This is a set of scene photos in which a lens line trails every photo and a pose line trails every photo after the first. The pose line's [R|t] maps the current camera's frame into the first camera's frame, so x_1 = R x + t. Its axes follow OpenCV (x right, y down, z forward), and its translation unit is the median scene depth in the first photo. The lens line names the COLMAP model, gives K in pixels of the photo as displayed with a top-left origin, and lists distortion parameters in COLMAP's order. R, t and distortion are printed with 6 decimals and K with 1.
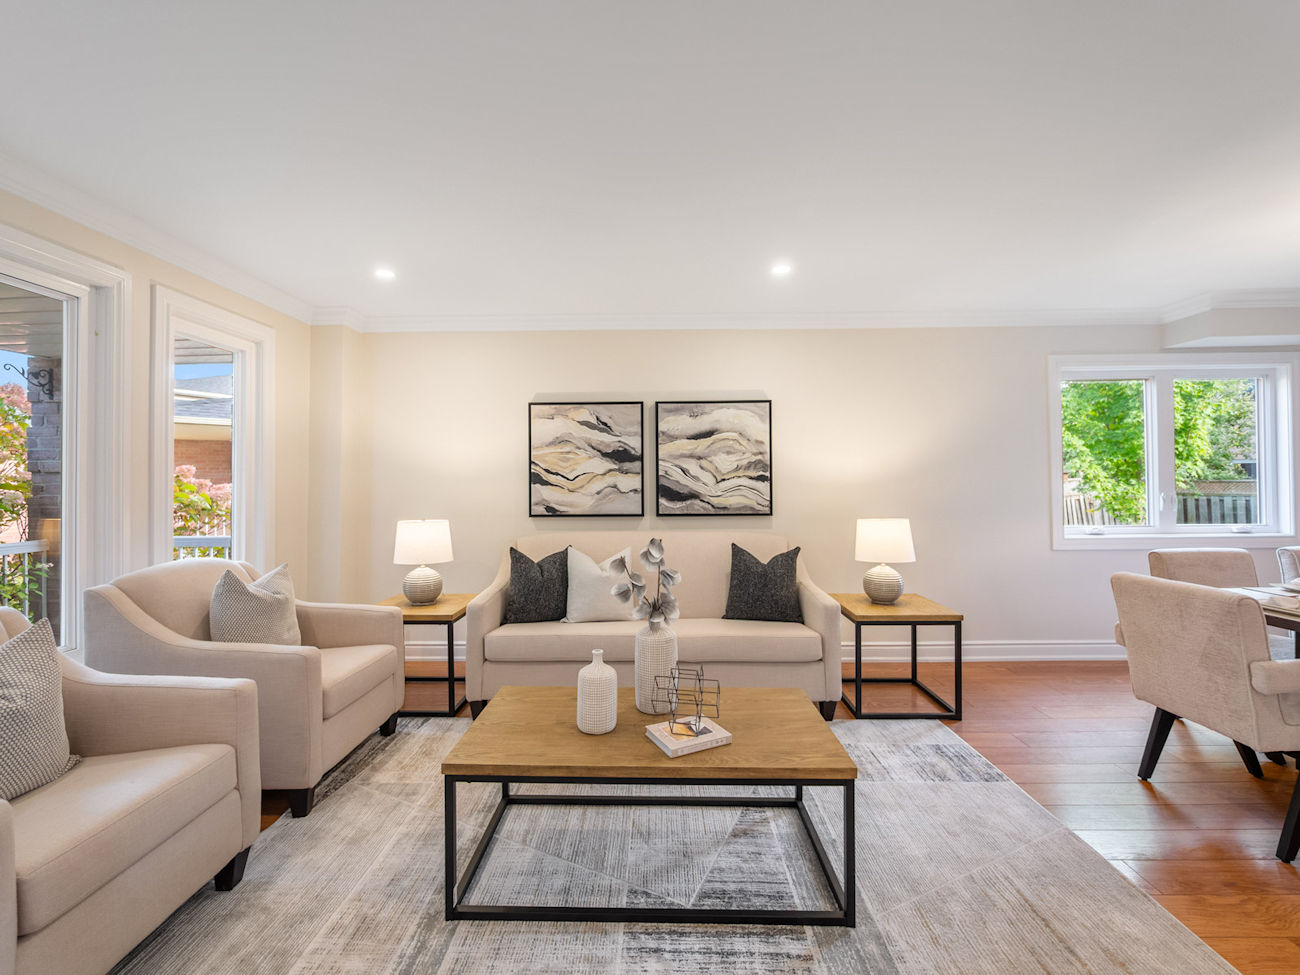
lens RADIAL K [[548.1, 0, 649.0], [0, 548.1, 481.7], [0, 0, 1]] dist [-0.005214, 0.000243]
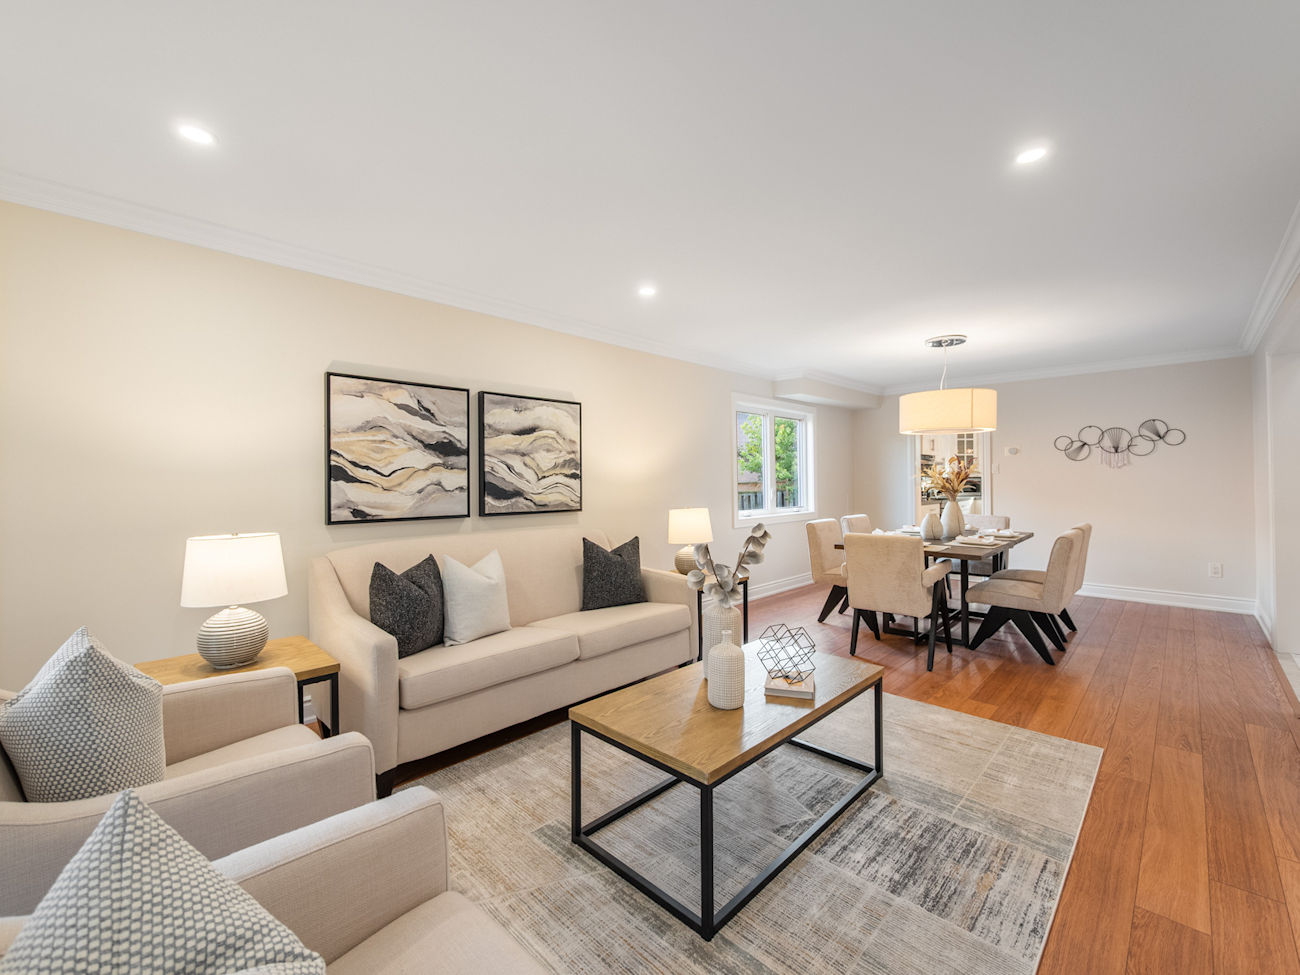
lens RADIAL K [[545.7, 0, 639.9], [0, 545.7, 483.5], [0, 0, 1]] dist [-0.002103, 0.000202]
pose [[0.694010, -0.000215, 0.719965, -0.461439], [-0.000810, 0.999999, 0.001078, 0.006980], [-0.719965, -0.001331, 0.694009, 0.178652]]
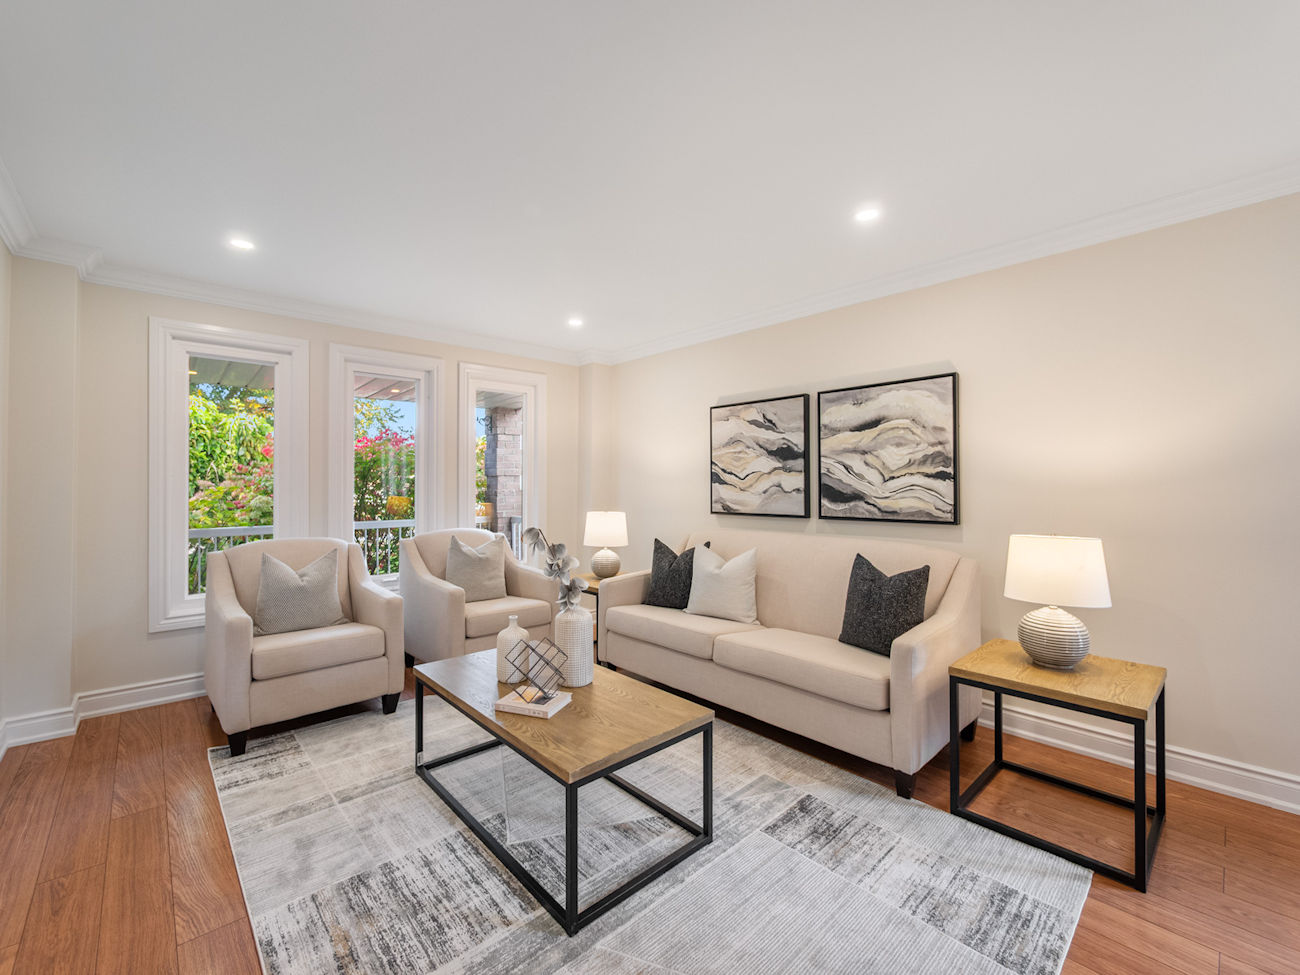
lens RADIAL K [[548.1, 0, 649.0], [0, 548.1, 481.7], [0, 0, 1]] dist [-0.005214, 0.000243]
pose [[0.694596, -0.001271, -0.719399, 0.470794], [0.000037, 0.999999, -0.001731, 0.003526], [0.719400, 0.001176, 0.694595, 0.170621]]
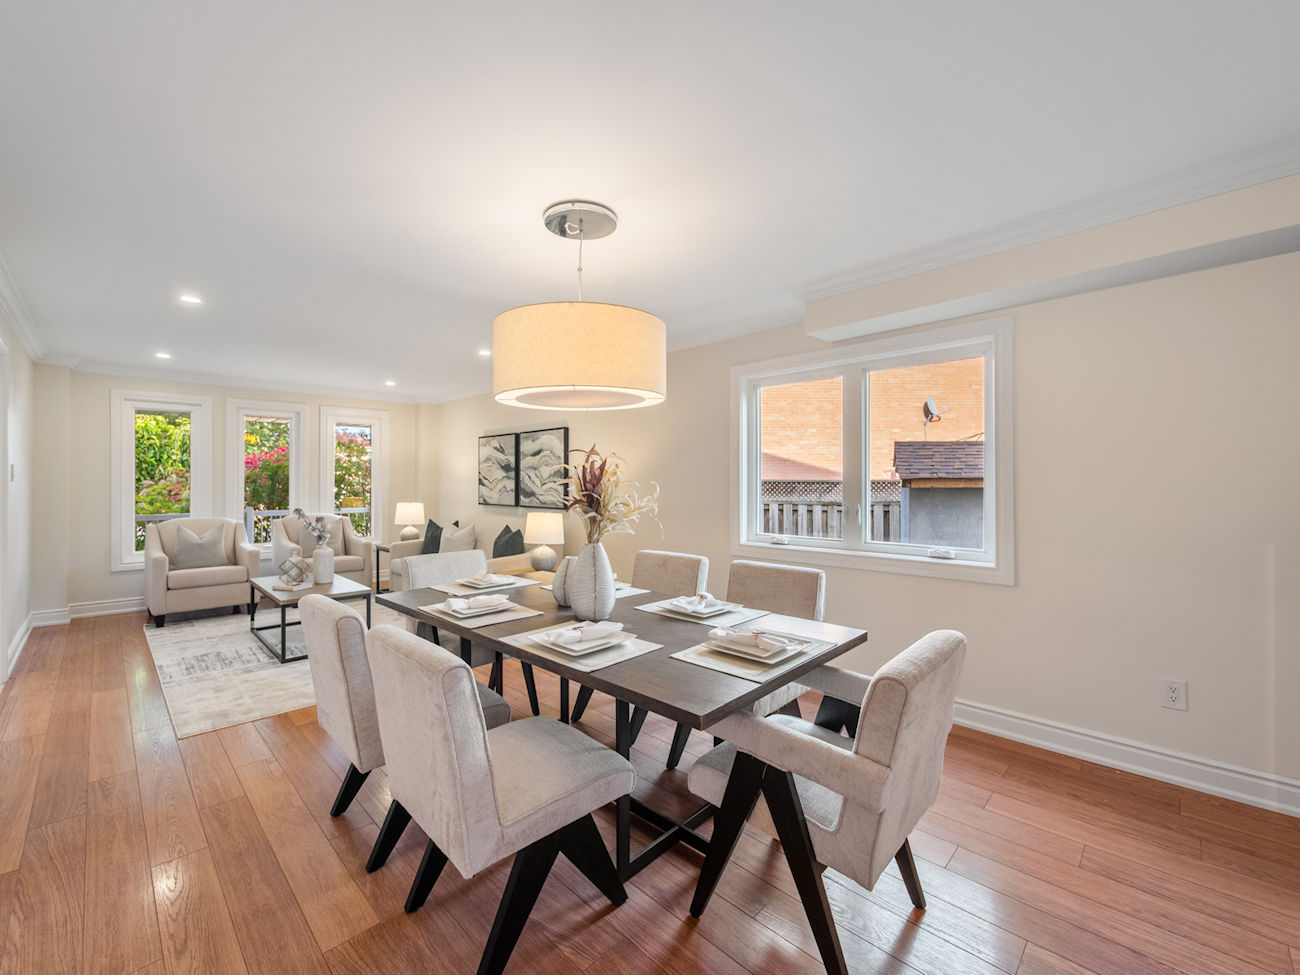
lens RADIAL K [[548.1, 0, 649.0], [0, 548.1, 481.7], [0, 0, 1]] dist [-0.005214, 0.000243]
pose [[0.723713, 0.005687, -0.690077, 1.338583], [-0.003354, 0.999983, 0.004724, -0.016442], [0.690093, -0.001105, 0.723720, 0.138824]]
